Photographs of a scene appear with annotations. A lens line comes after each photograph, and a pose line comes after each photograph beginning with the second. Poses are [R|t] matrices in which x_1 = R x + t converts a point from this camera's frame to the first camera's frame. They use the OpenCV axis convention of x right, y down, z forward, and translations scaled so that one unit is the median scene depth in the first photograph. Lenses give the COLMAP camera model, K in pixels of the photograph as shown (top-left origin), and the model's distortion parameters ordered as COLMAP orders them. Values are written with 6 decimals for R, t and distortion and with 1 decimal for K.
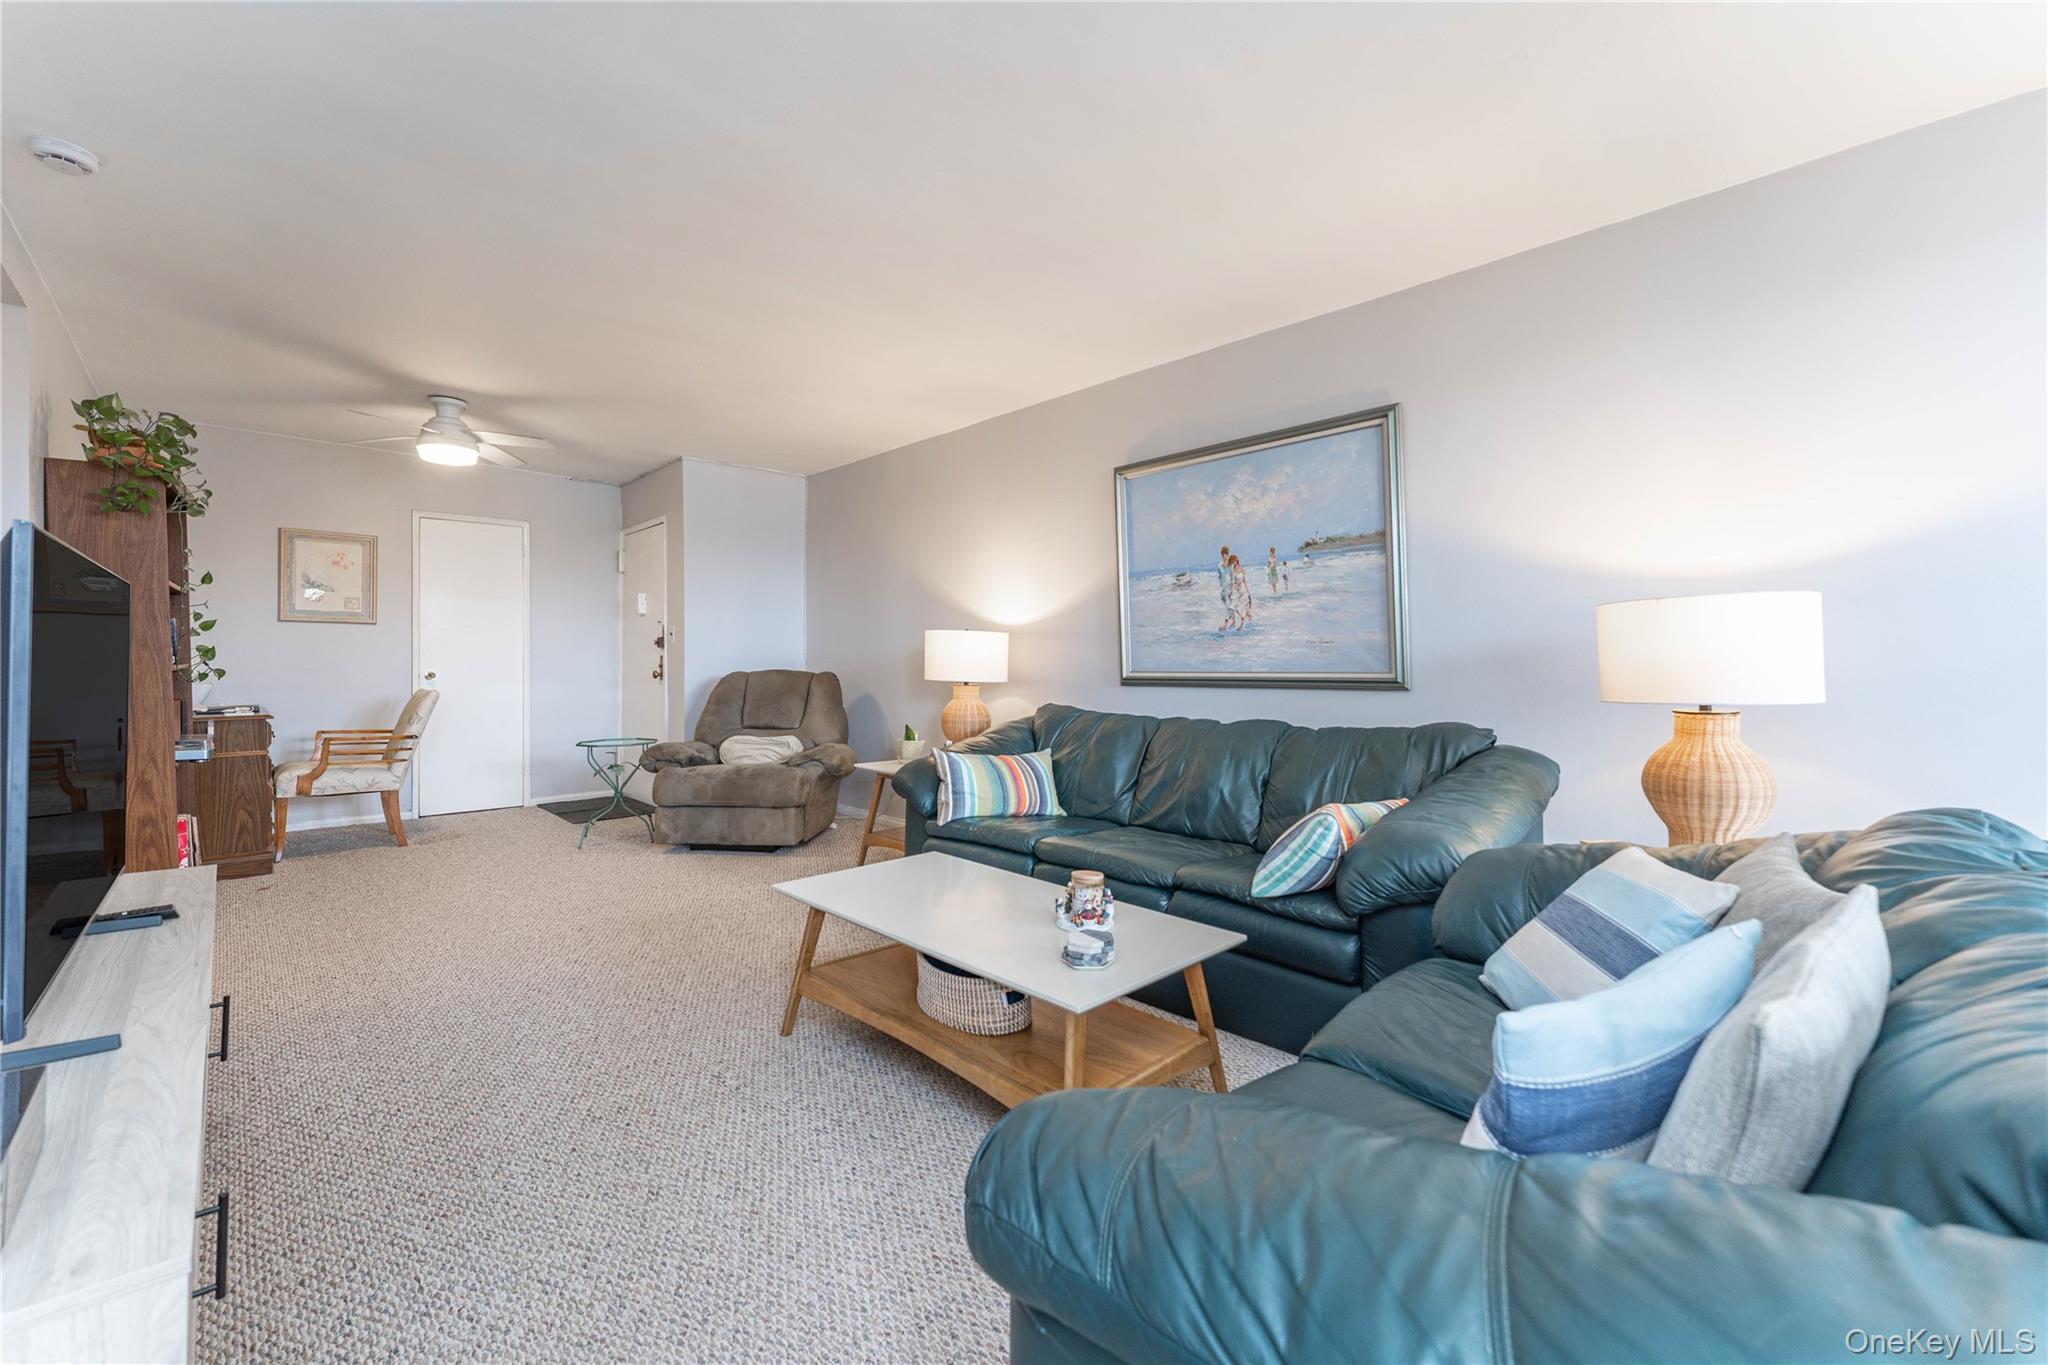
lens RADIAL K [[844.6, 0, 1029.0], [0, 844.6, 676.5], [0, 0, 1]] dist [-0.000512, 0.003975]
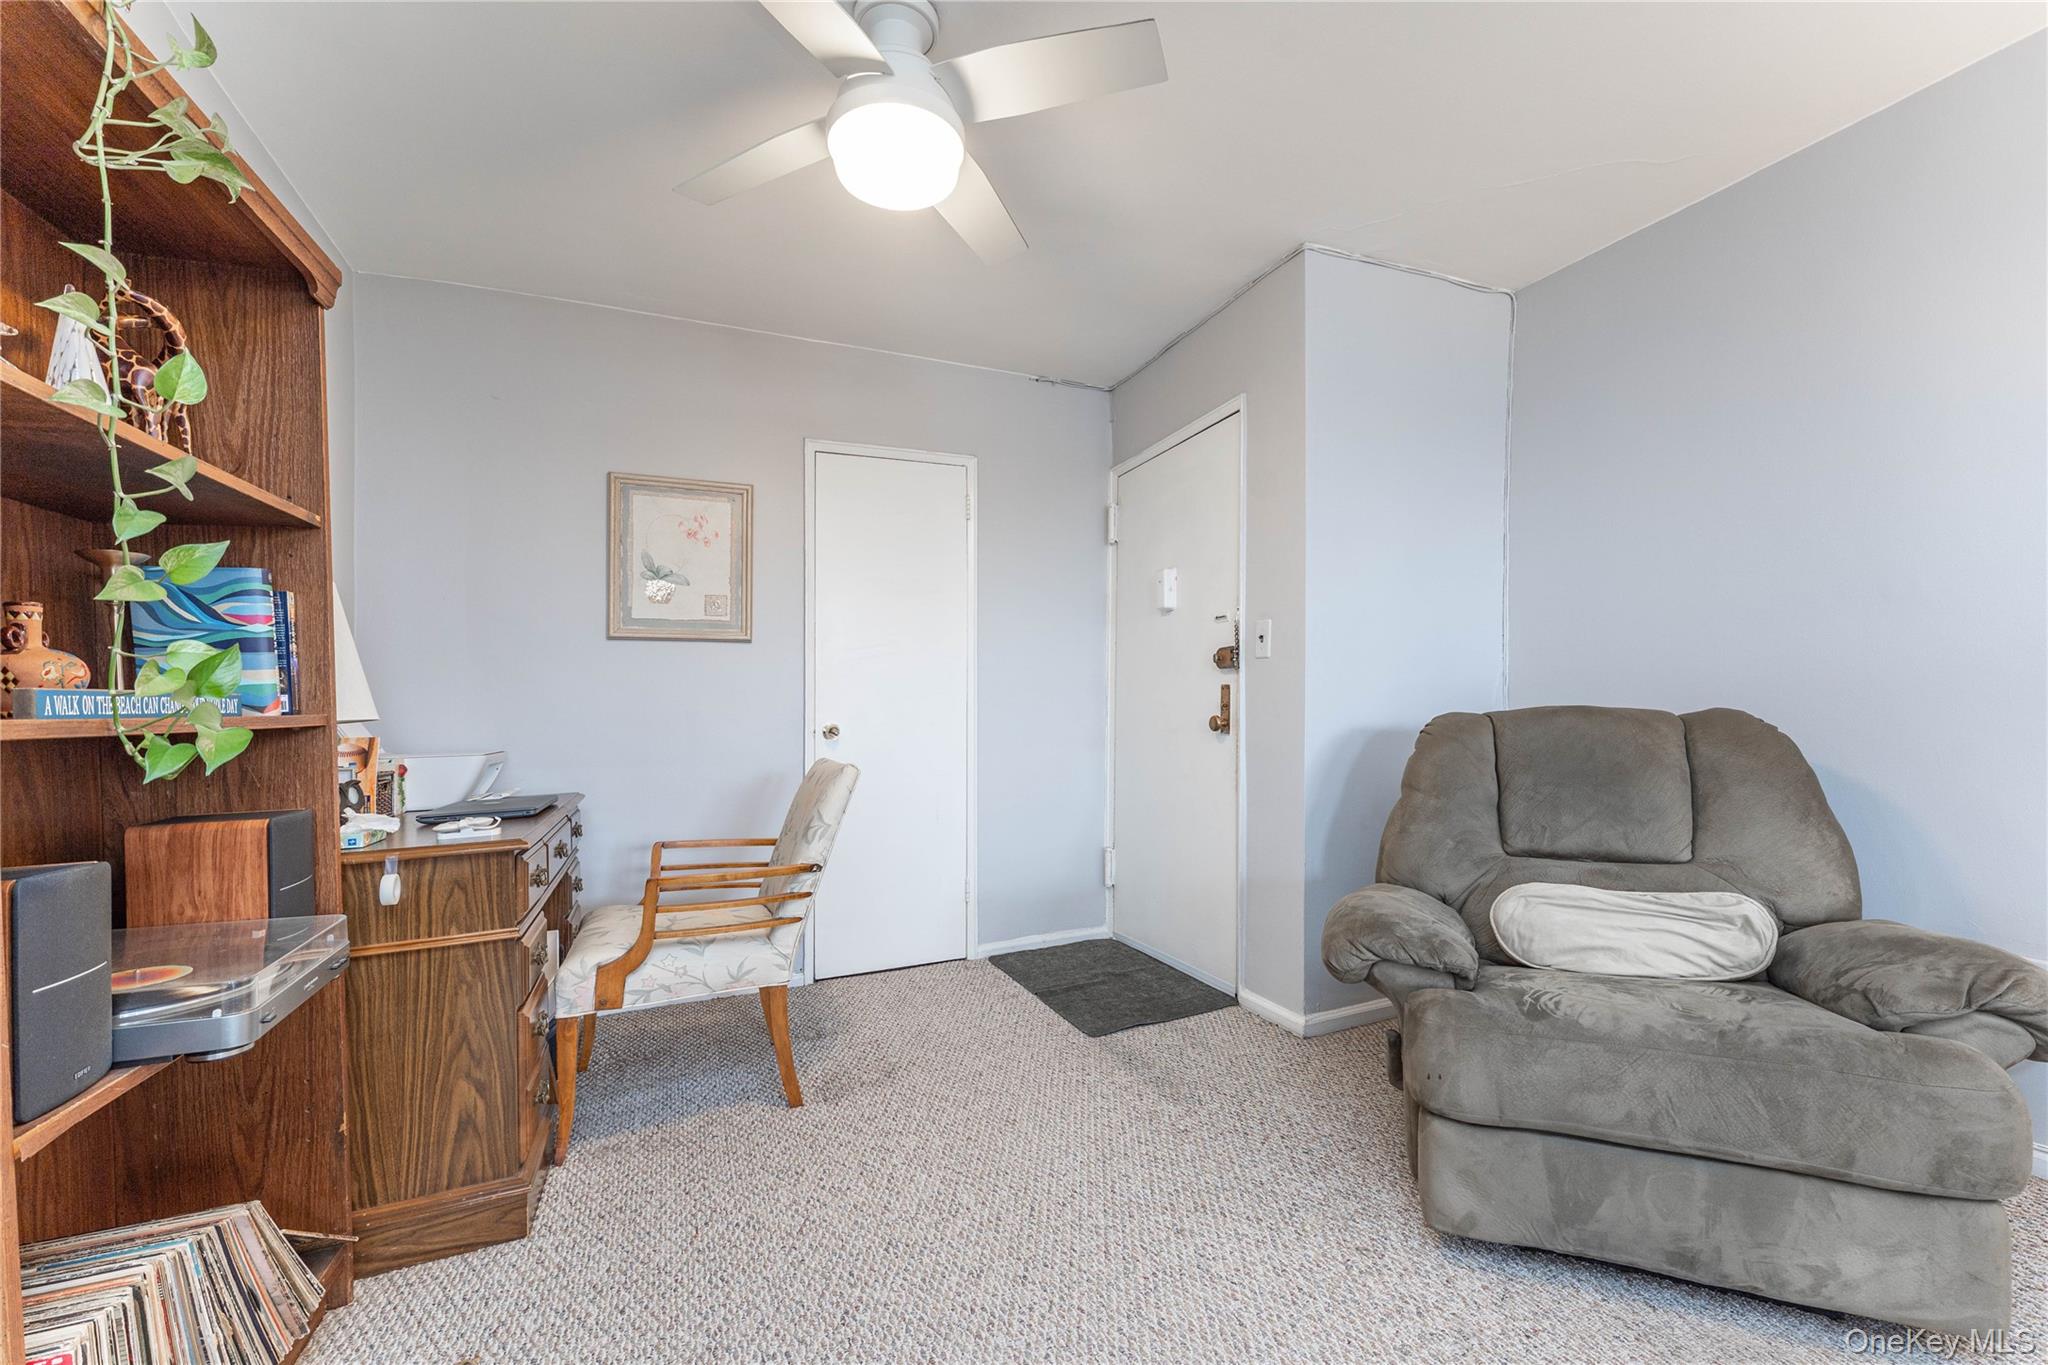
lens RADIAL K [[844.6, 0, 1029.0], [0, 844.6, 676.5], [0, 0, 1]] dist [-0.000512, 0.003975]
pose [[0.937992, -0.035274, -0.344857, -0.442256], [0.016573, 0.998235, -0.057028, -0.003955], [0.346260, 0.047777, 0.936921, 0.586729]]
